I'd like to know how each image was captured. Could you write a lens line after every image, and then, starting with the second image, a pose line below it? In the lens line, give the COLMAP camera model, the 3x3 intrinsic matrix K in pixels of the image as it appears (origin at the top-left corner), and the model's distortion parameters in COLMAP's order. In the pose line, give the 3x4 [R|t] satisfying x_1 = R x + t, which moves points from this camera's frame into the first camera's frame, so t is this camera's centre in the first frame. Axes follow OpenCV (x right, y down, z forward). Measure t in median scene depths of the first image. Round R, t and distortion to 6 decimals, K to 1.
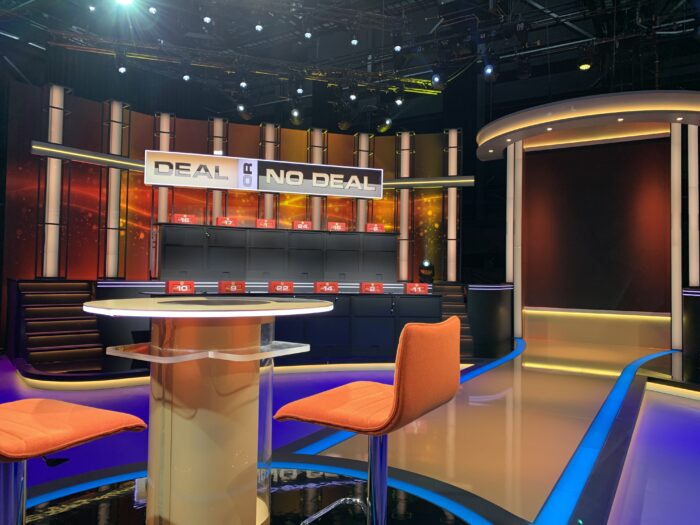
lens RADIAL K [[503.3, 0, 370.1], [0, 503.3, 261.5], [0, 0, 1]] dist [0.024020, -0.049697]
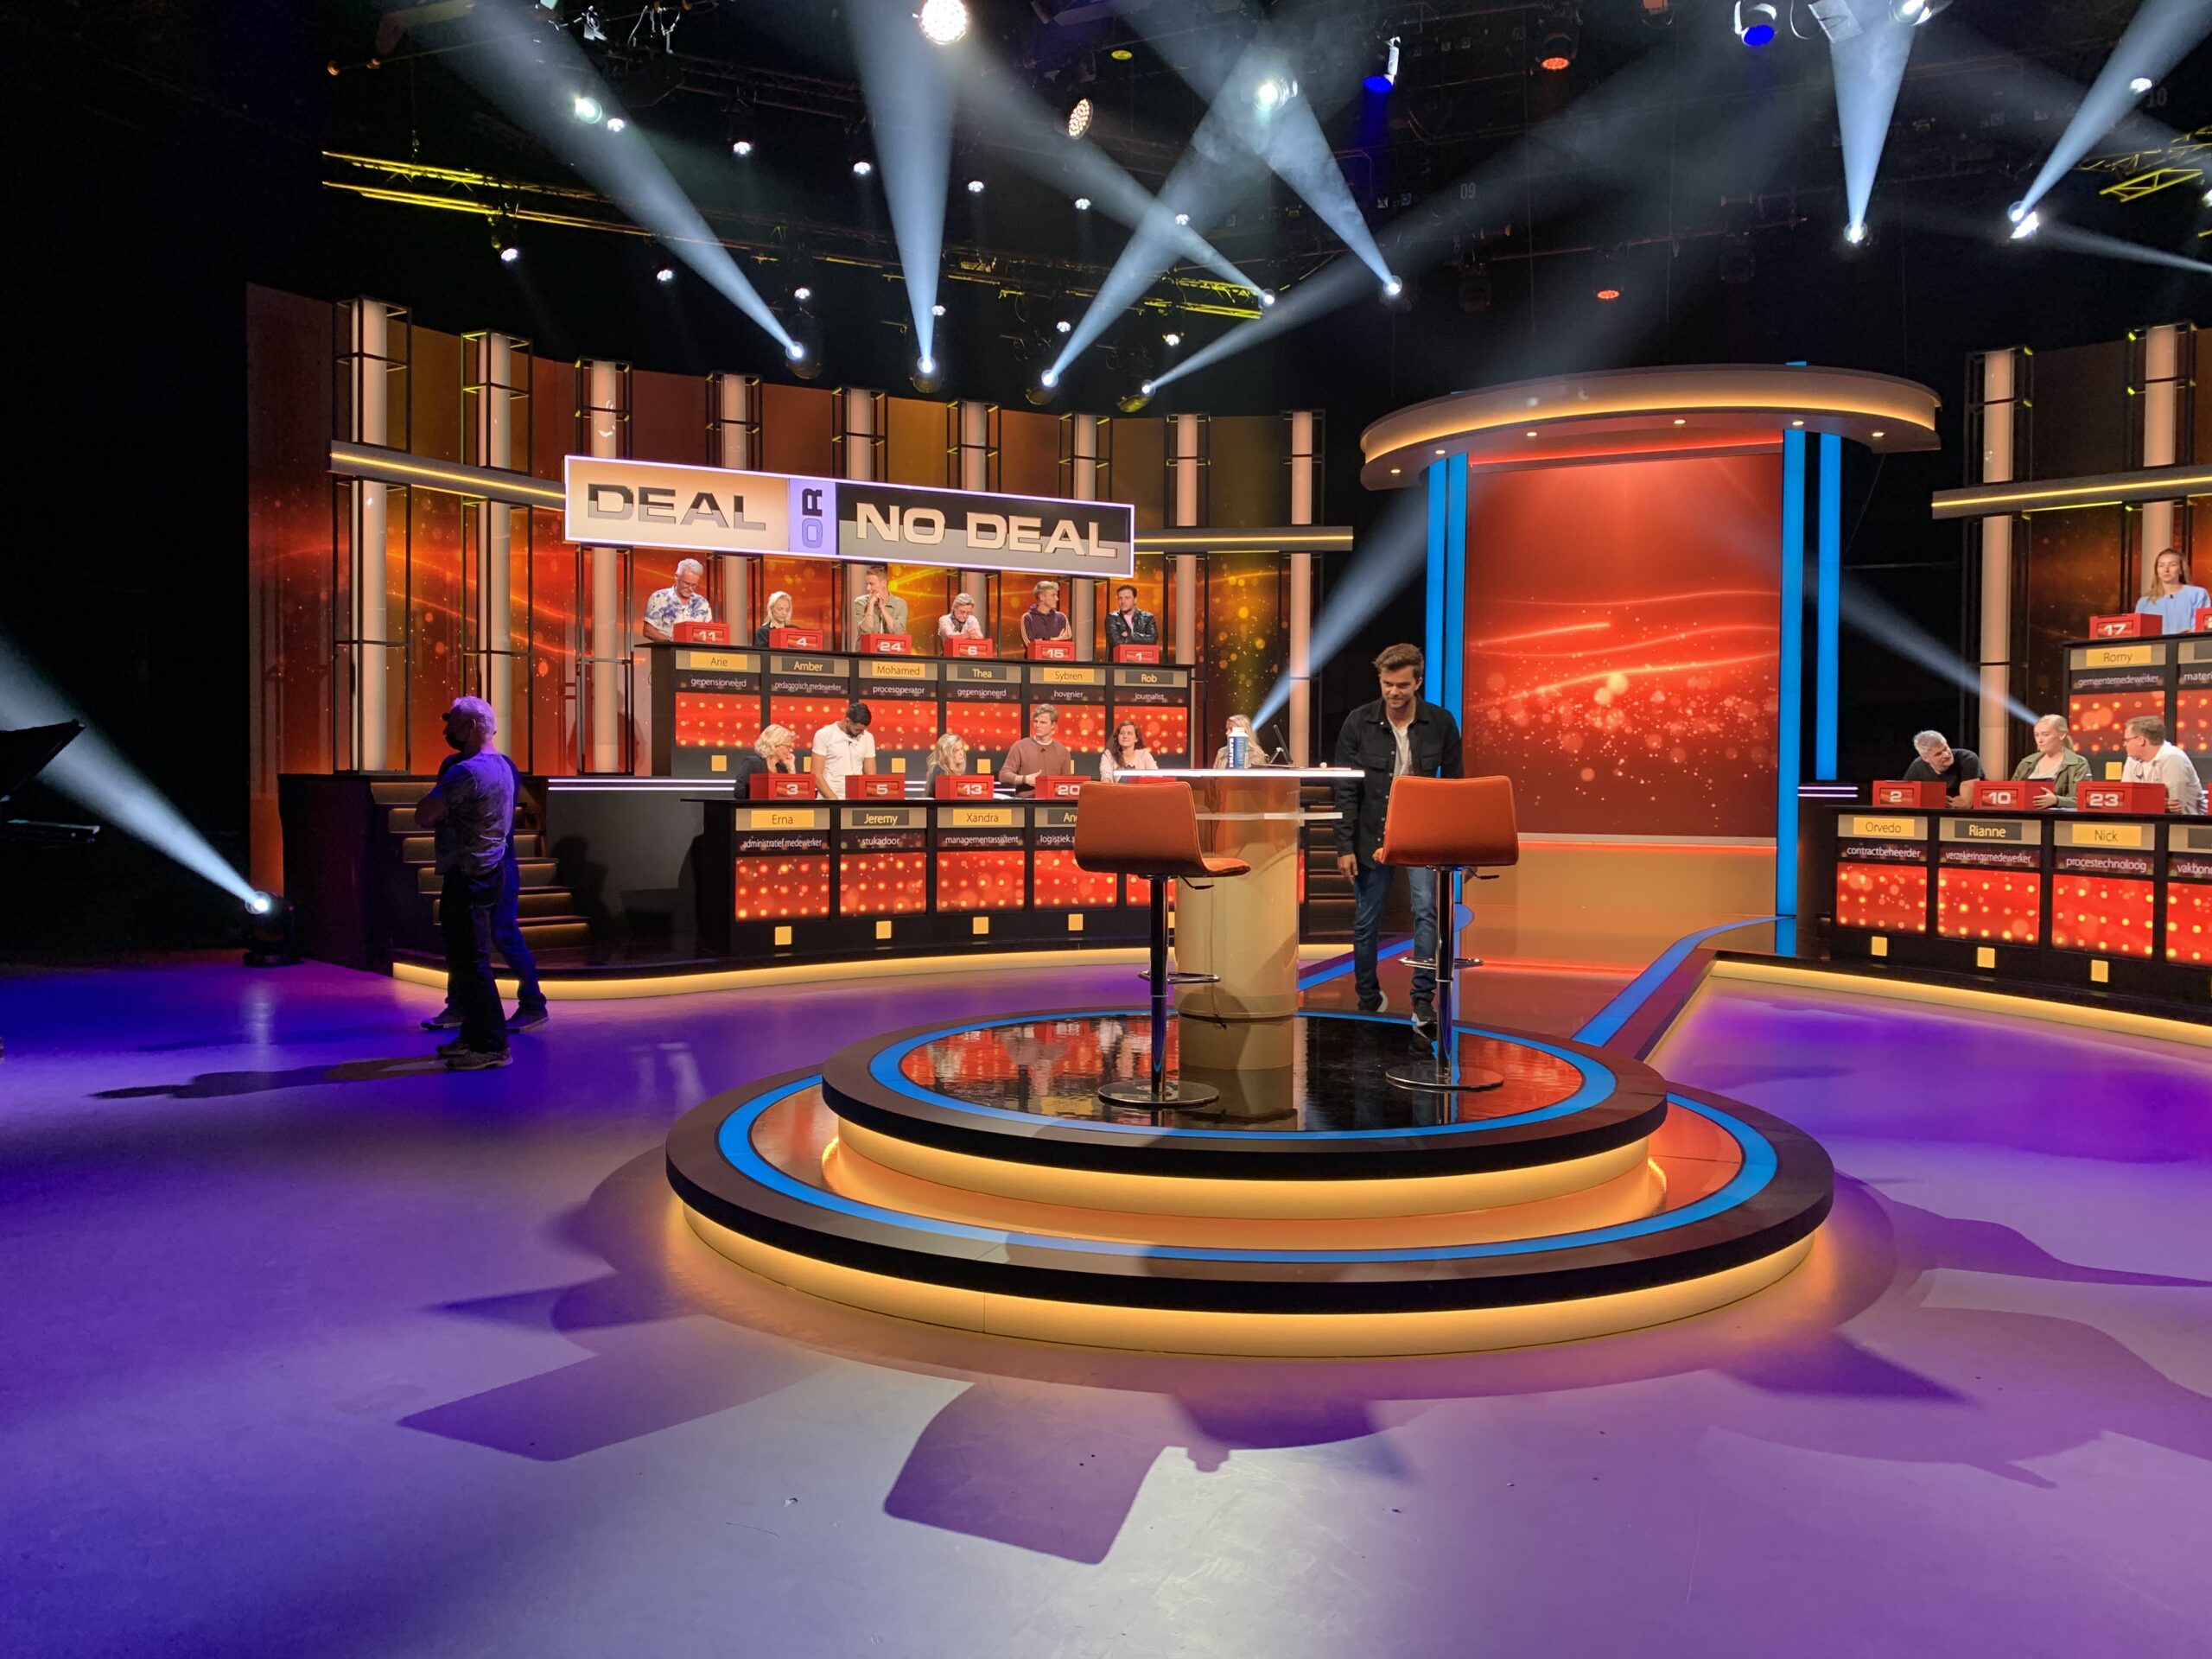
lens RADIAL K [[1590.4, 0, 1148.2], [0, 1590.4, 843.2], [0, 0, 1]] dist [0.024020, -0.049697]
pose [[0.990891, -0.015766, 0.133738, -0.146841], [0.006786, 0.997707, 0.067340, 0.004879], [-0.134493, -0.065820, 0.988726, -0.316478]]
